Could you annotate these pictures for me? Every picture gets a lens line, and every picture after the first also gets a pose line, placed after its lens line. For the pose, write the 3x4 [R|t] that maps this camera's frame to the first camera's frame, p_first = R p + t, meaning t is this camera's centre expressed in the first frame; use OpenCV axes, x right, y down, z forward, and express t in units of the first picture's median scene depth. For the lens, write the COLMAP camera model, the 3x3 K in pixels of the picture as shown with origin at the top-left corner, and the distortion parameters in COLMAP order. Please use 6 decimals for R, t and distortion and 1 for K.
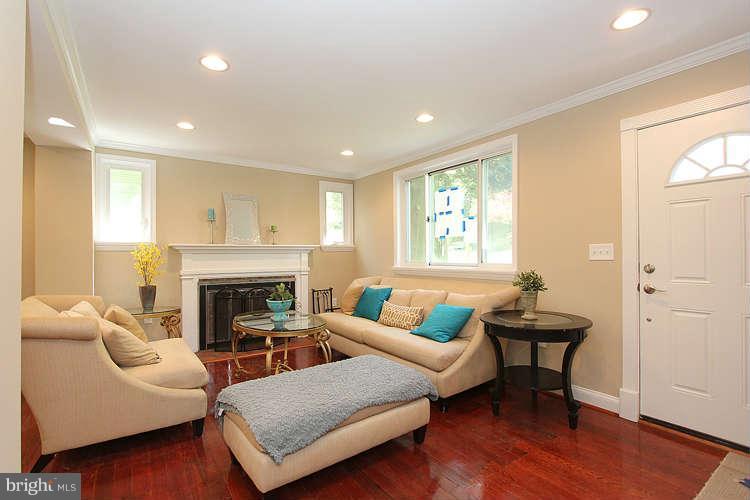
lens RADIAL K [[355.9, 0, 375.0], [0, 355.9, 250.0], [0, 0, 1]] dist [-0.000150, 0.000038]
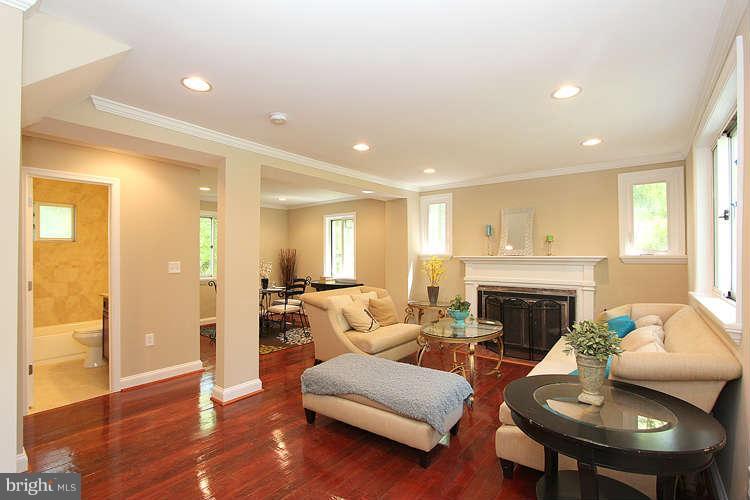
lens RADIAL K [[355.9, 0, 375.0], [0, 355.9, 250.0], [0, 0, 1]] dist [-0.000150, 0.000038]
pose [[0.306089, -0.007064, -0.951977, 0.546942], [0.003141, 0.999975, -0.006410, -0.029057], [0.951998, -0.001028, 0.306104, 0.304153]]
